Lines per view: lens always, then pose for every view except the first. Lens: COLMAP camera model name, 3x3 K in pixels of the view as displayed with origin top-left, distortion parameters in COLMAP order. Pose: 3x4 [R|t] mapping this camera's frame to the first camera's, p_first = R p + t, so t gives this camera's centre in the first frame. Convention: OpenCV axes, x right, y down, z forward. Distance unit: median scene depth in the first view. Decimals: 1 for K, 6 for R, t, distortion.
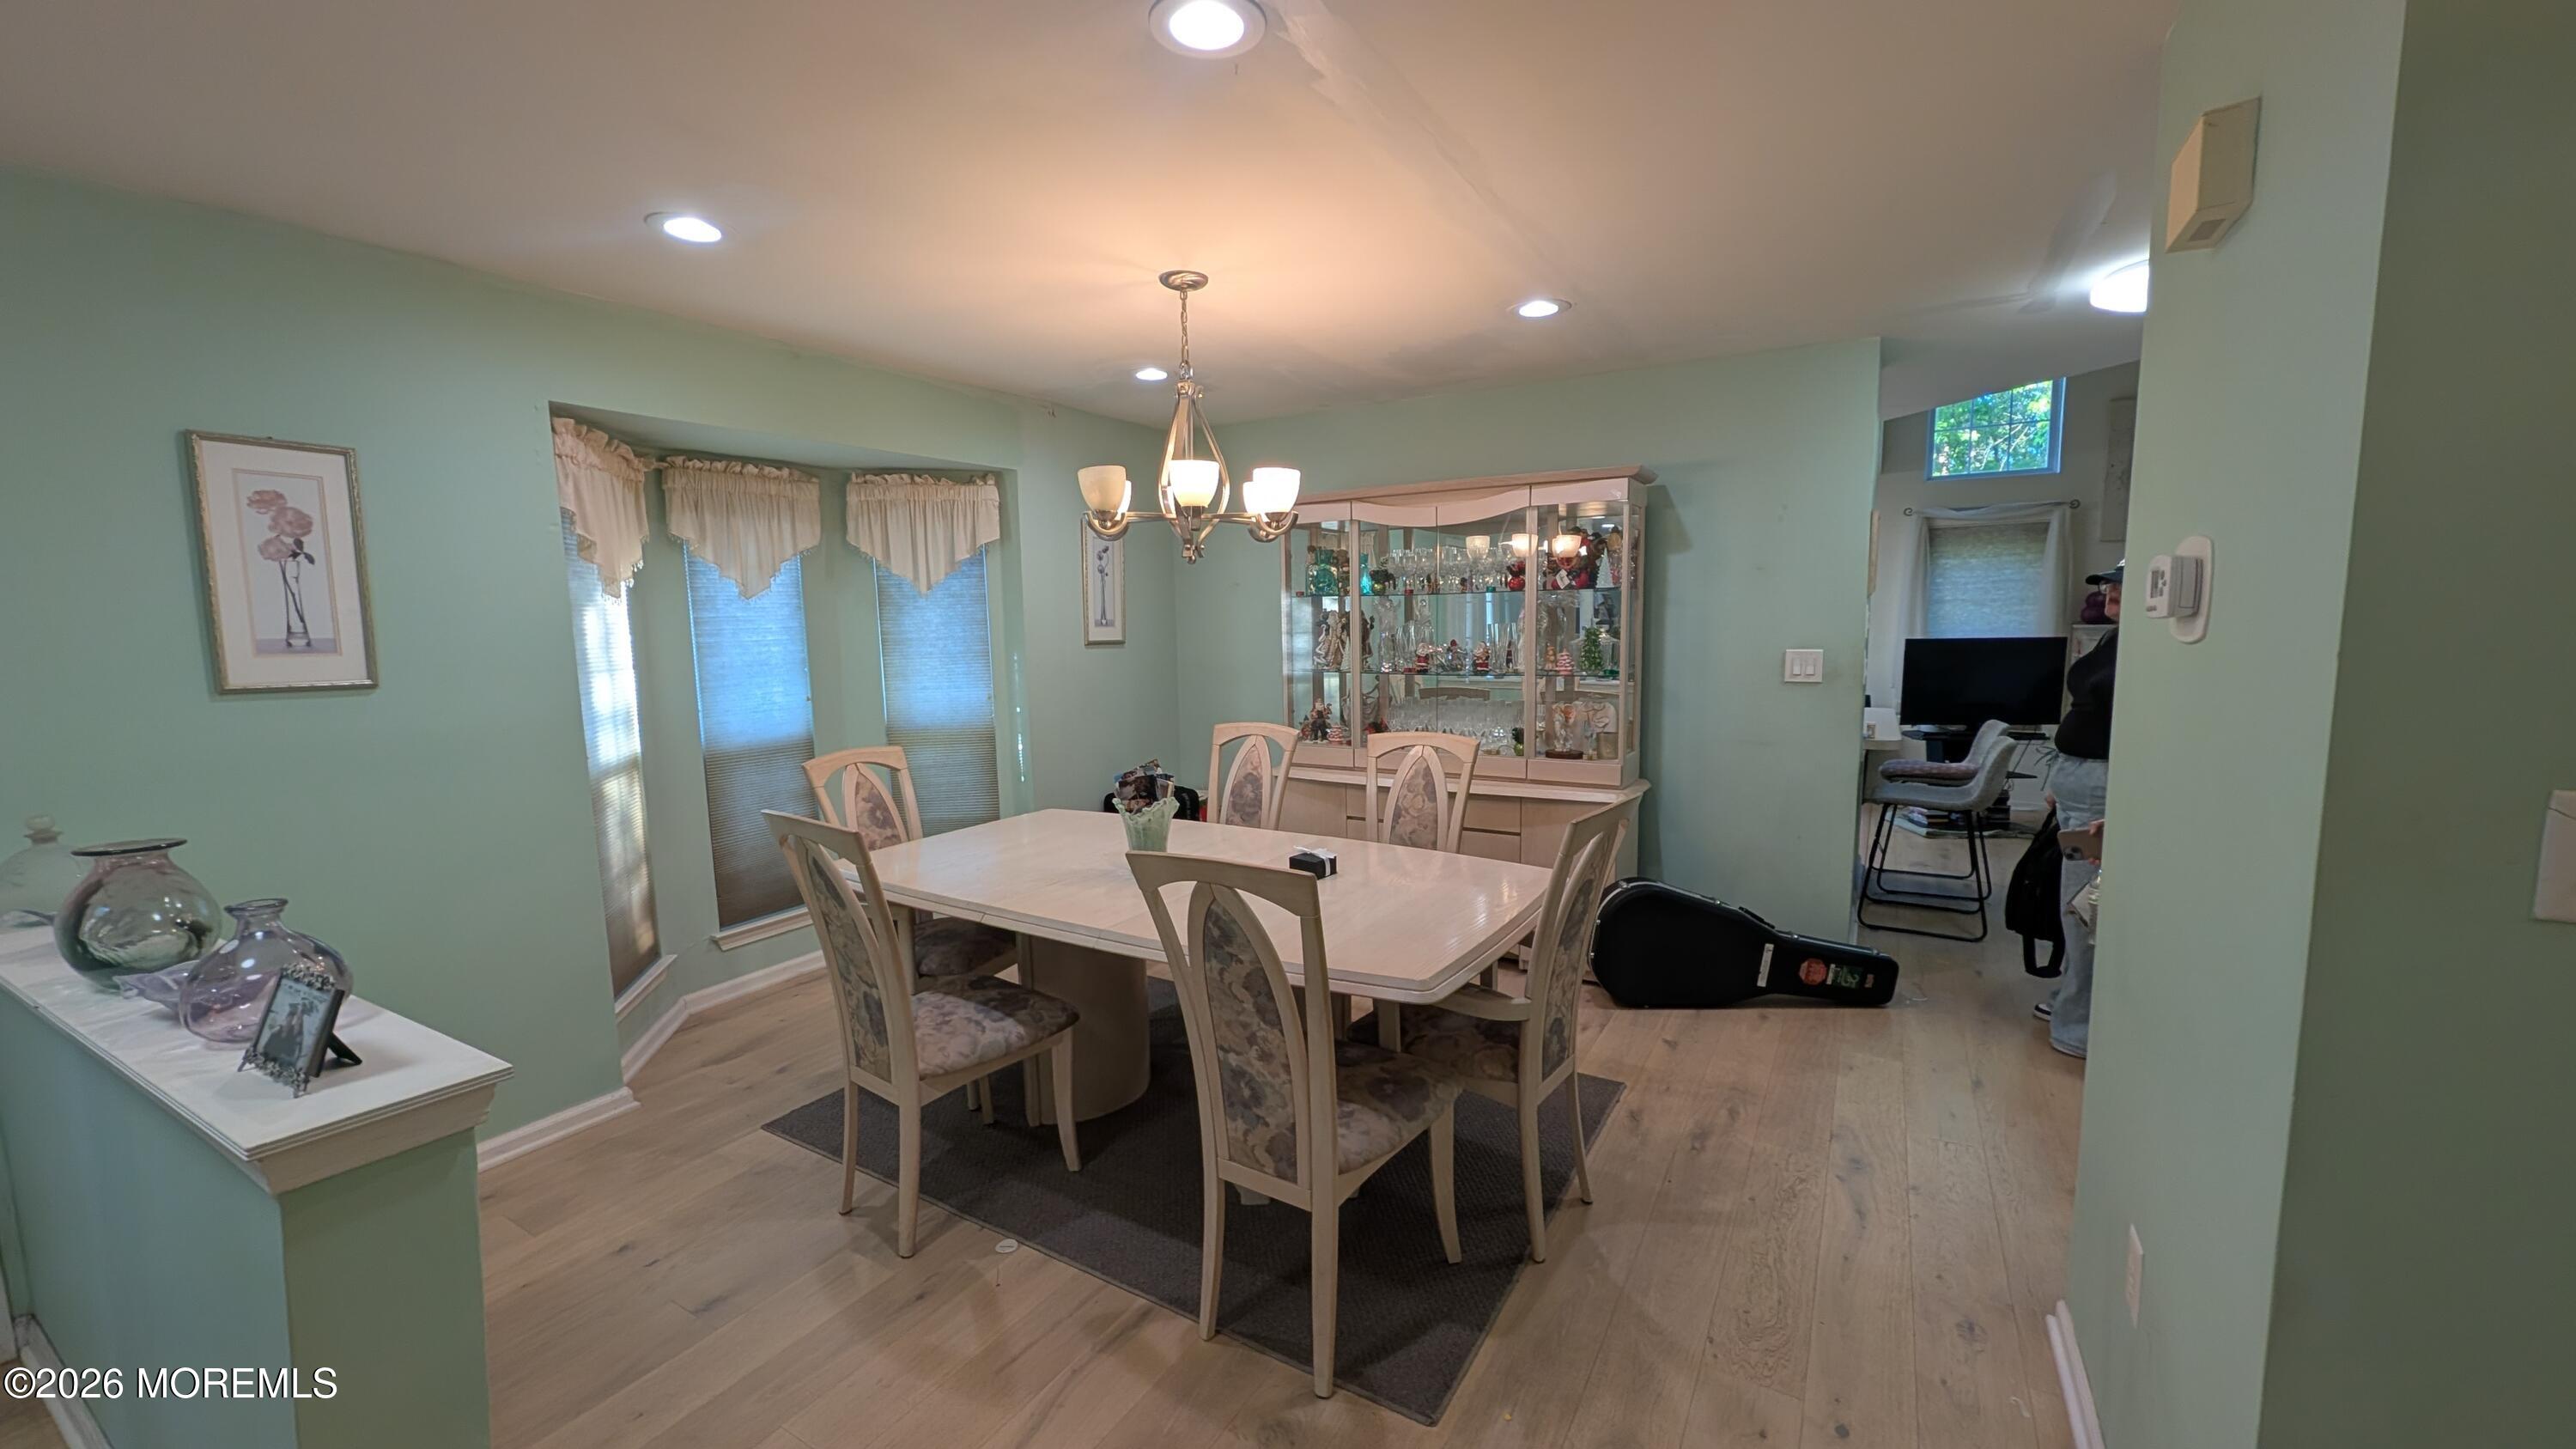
lens RADIAL K [[975.9, 0, 1293.1], [0, 975.9, 733.6], [0, 0, 1]] dist [-0.001249, -0.000299]
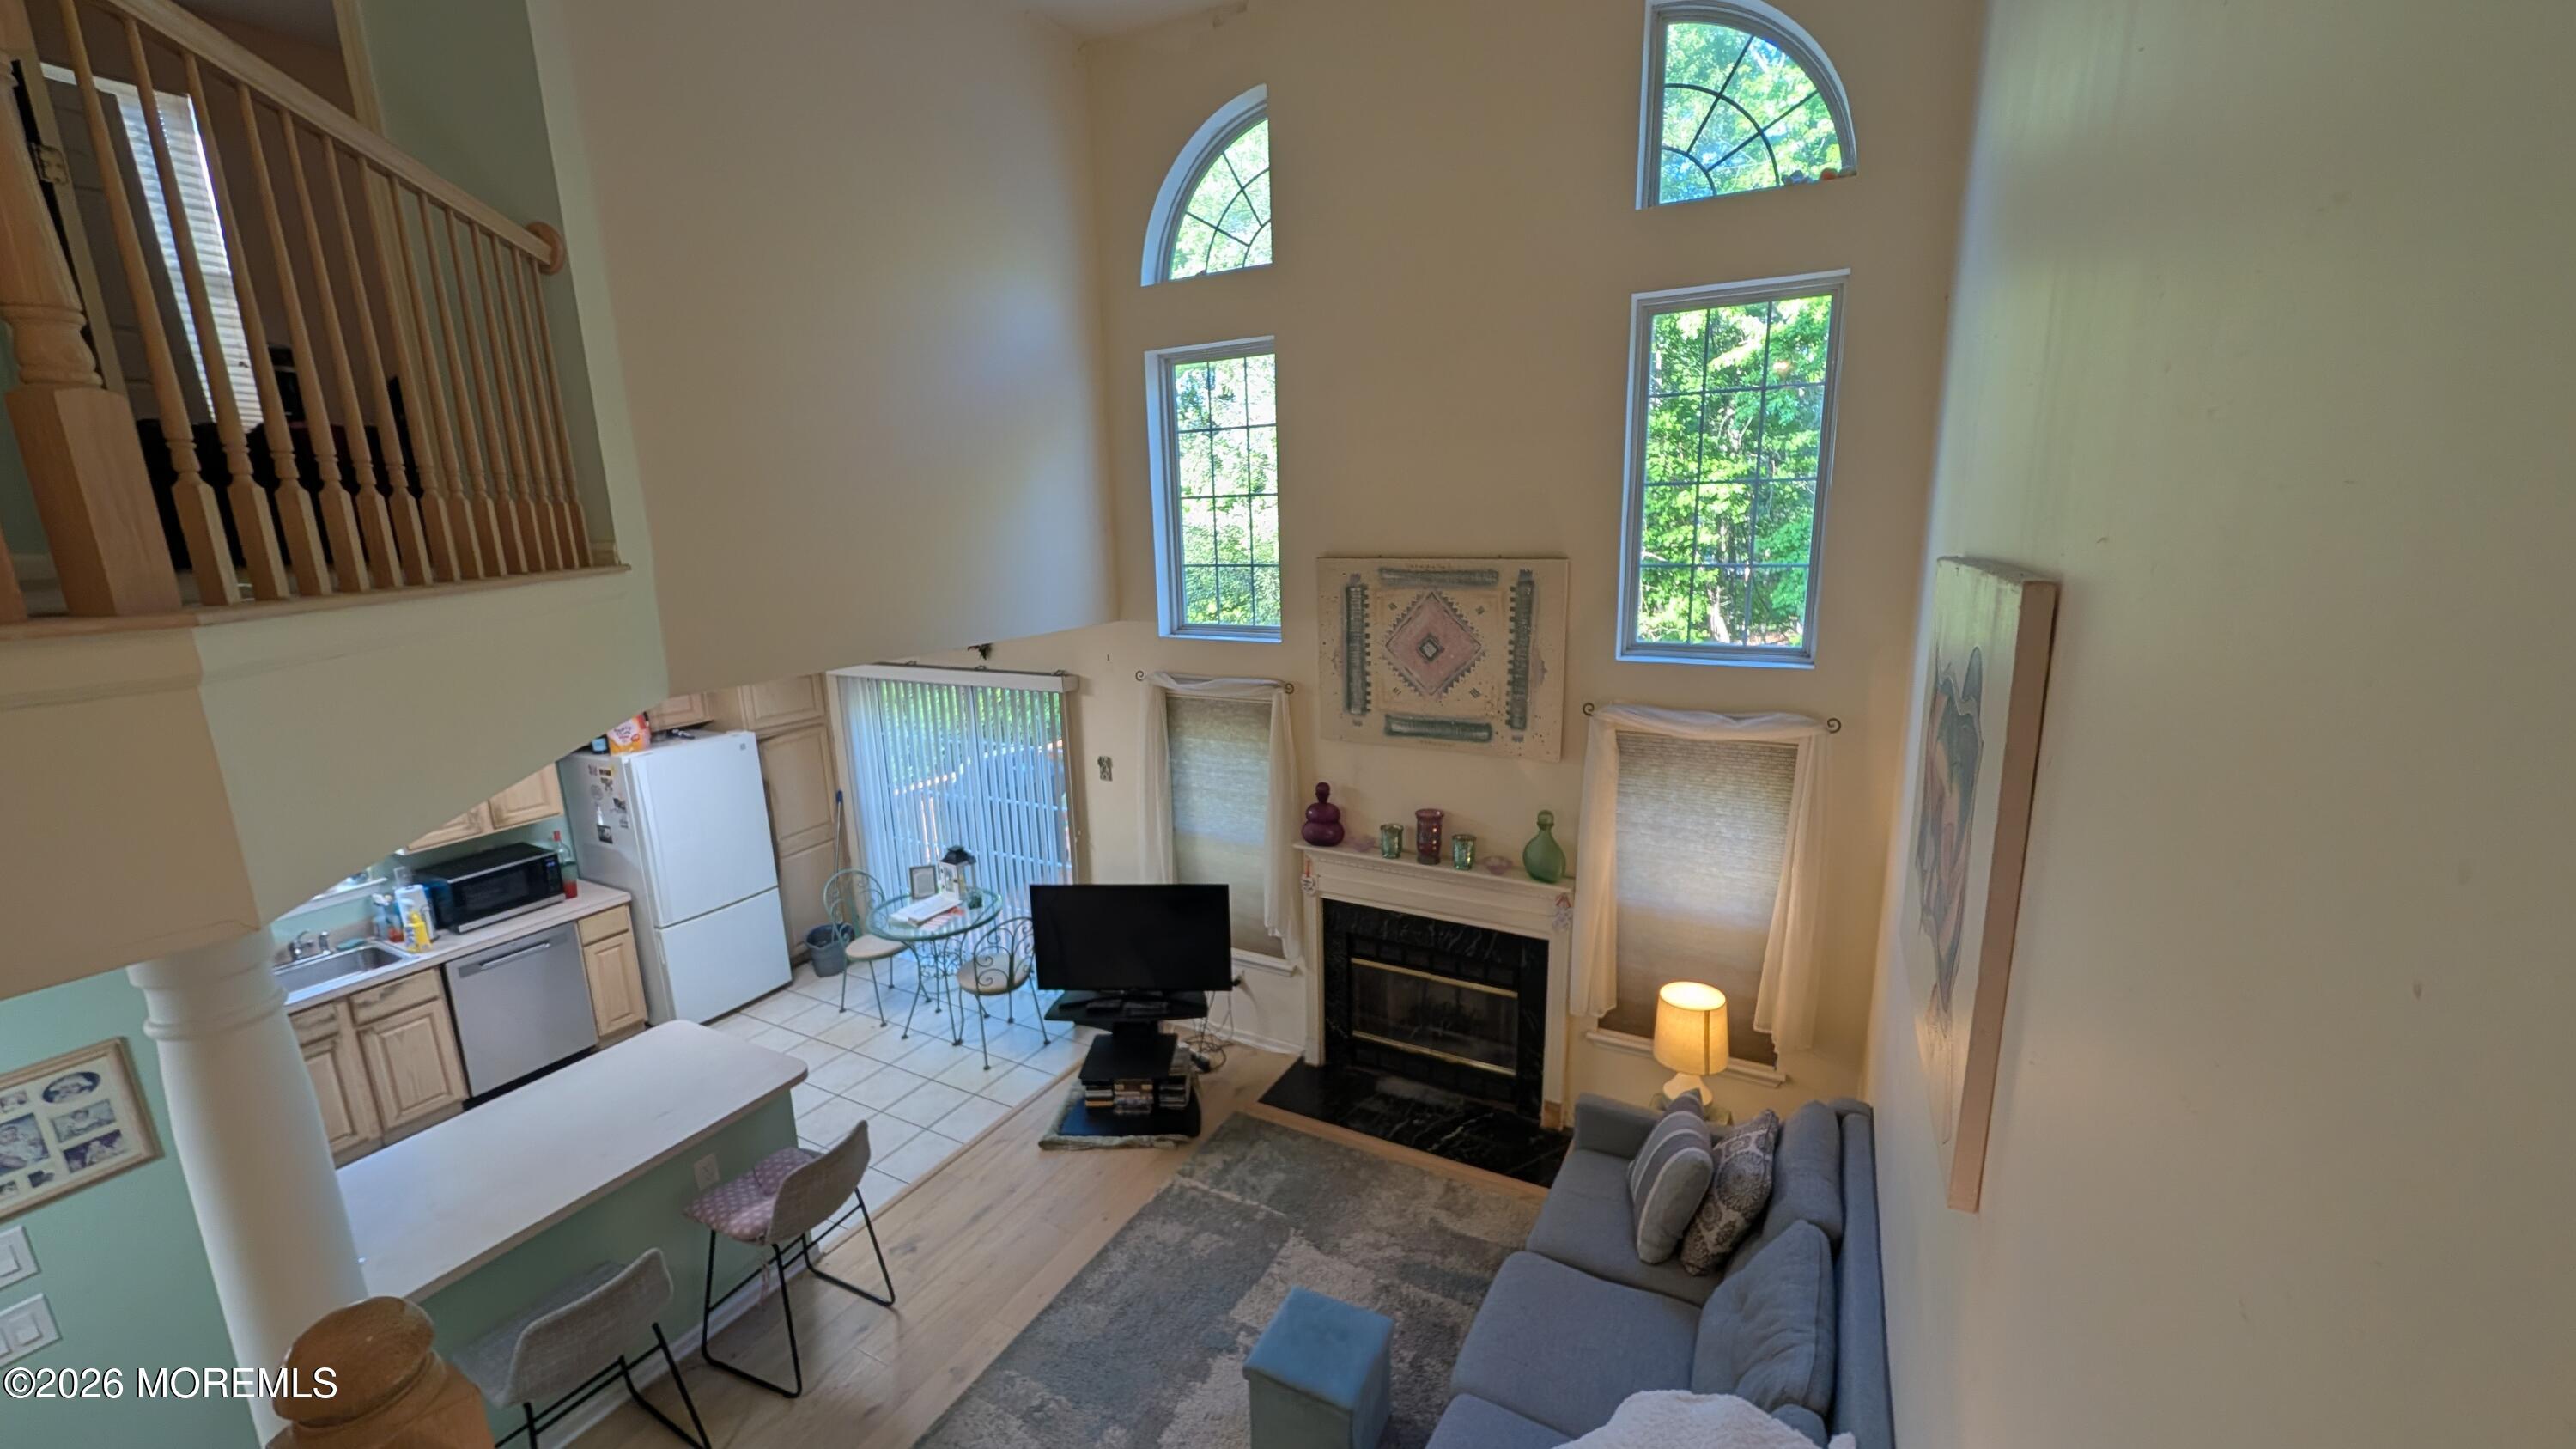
lens RADIAL K [[983.8, 0, 1290.1], [0, 983.8, 735.0], [0, 0, 1]] dist [-0.000033, 0.000255]
pose [[0.999328, -0.005340, 0.036256, 0.729630], [0.001706, 0.995033, 0.099528, -0.260711], [-0.036608, -0.099400, 0.994374, 0.219637]]
